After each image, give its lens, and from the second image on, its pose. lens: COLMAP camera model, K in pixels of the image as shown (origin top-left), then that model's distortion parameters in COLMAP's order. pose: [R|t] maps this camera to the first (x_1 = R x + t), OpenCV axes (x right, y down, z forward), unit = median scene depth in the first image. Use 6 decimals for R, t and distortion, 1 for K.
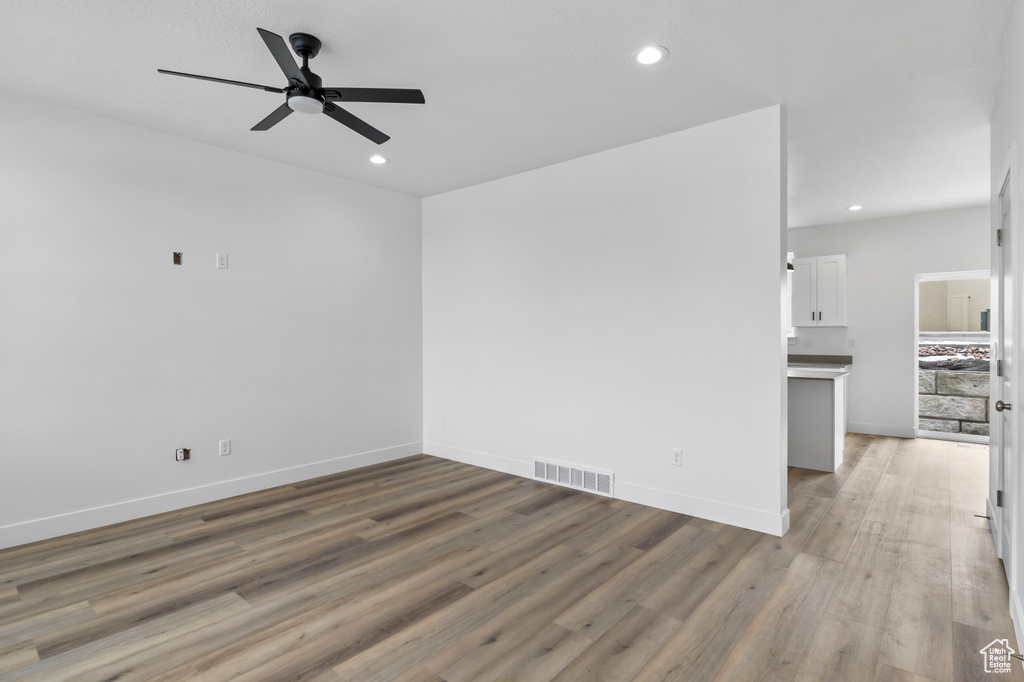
lens RADIAL K [[509.2, 0, 527.3], [0, 509.2, 337.9], [0, 0, 1]] dist [-0.002851, -0.000498]
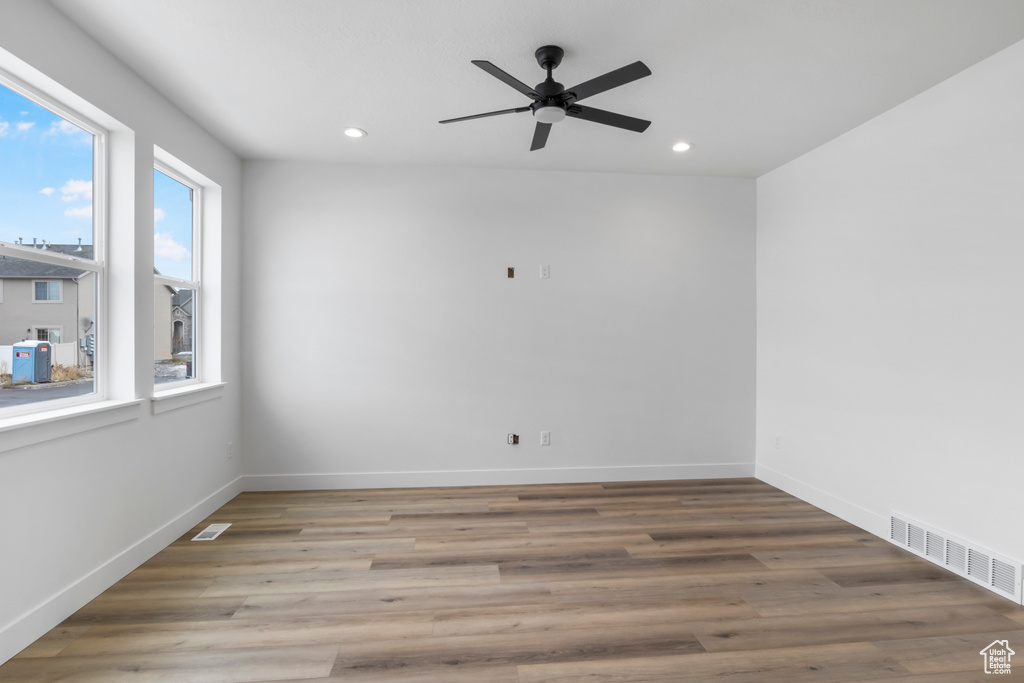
lens RADIAL K [[530.3, 0, 519.1], [0, 530.3, 344.1], [0, 0, 1]] dist [-0.006101, -0.000265]
pose [[0.718848, 0.013008, -0.695046, 0.223919], [-0.009154, 0.999915, 0.009246, -0.003021], [0.695107, -0.000284, 0.718906, 0.154196]]
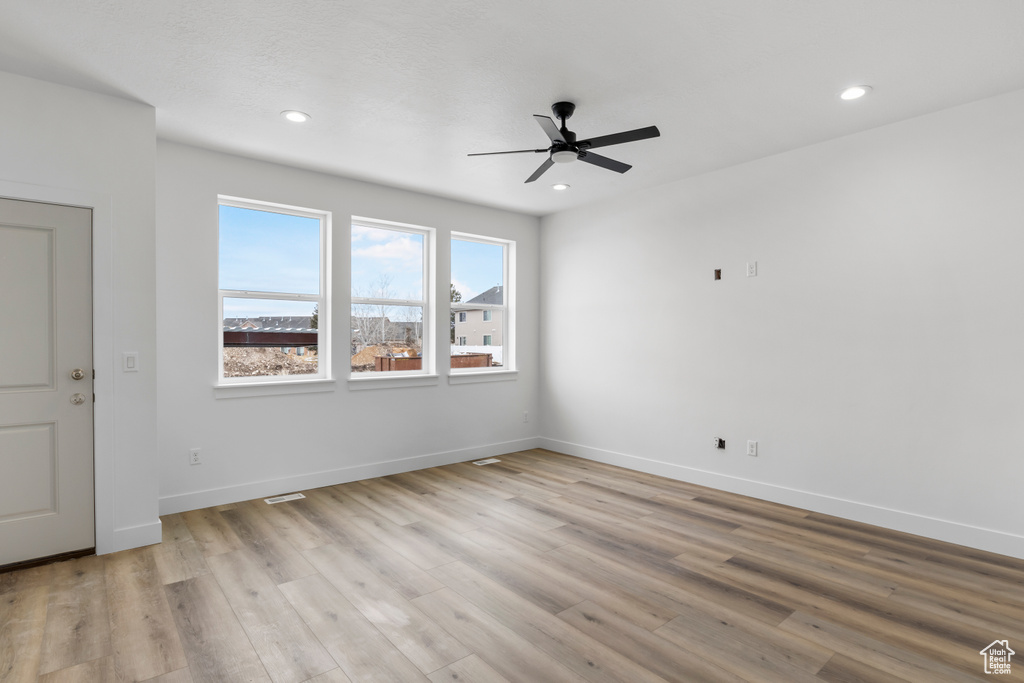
lens RADIAL K [[528.9, 0, 512.0], [0, 528.9, 341.5], [0, 0, 1]] dist [-0.002391, -0.000573]
pose [[-0.193126, 0.004644, -0.981163, 0.726695], [-0.005316, 0.999969, 0.005779, -0.008734], [0.981159, 0.006332, -0.193096, 0.936457]]
